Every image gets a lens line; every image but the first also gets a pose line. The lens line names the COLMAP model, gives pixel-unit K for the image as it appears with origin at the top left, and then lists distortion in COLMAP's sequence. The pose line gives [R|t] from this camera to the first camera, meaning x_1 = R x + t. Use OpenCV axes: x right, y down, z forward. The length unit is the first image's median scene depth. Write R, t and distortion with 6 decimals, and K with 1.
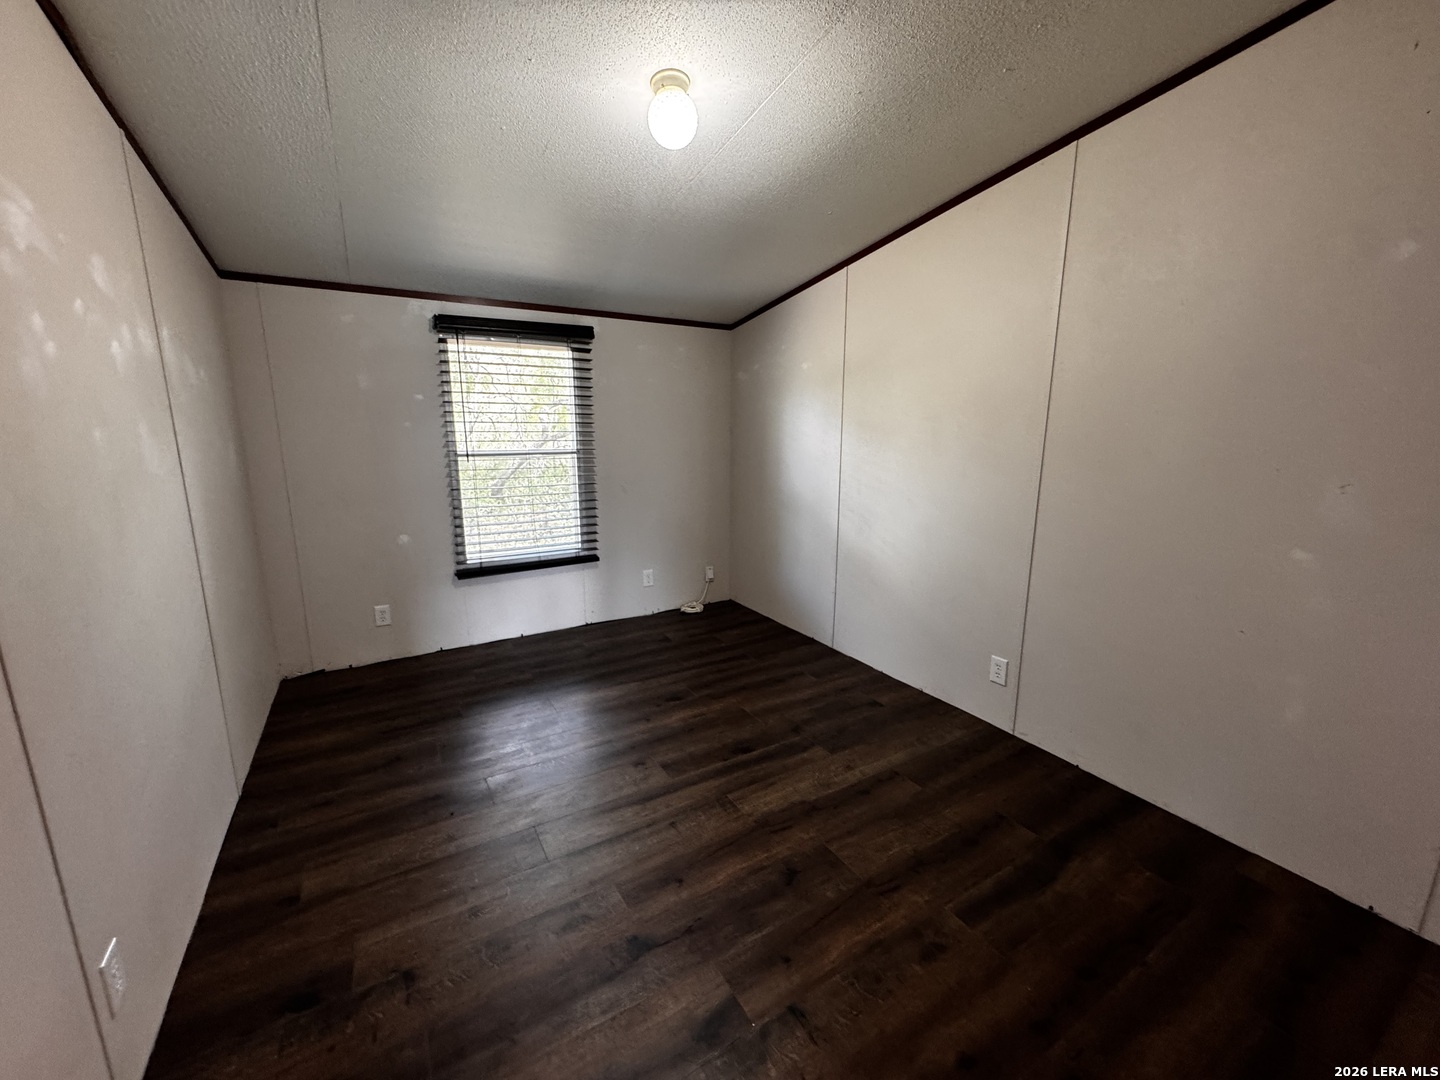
lens RADIAL K [[576.0, 0, 726.0], [0, 576.0, 548.1], [0, 0, 1]] dist [0.000928, -0.000530]
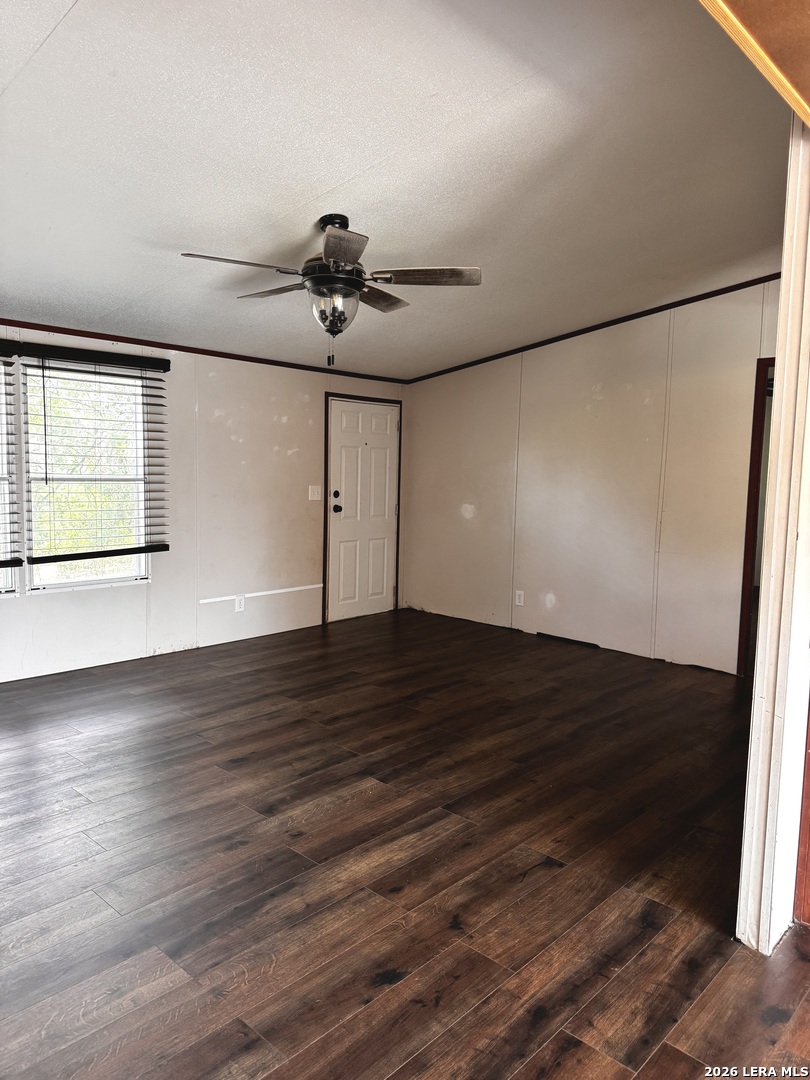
lens RADIAL K [[761.5, 0, 407.6], [0, 761.5, 544.5], [0, 0, 1]] dist [0.045724, -0.052168]
pose [[0.960460, -0.007671, 0.278312, -0.268902], [0.038552, 0.993655, -0.105656, 0.134798], [-0.275736, 0.112208, 0.954662, -0.493436]]
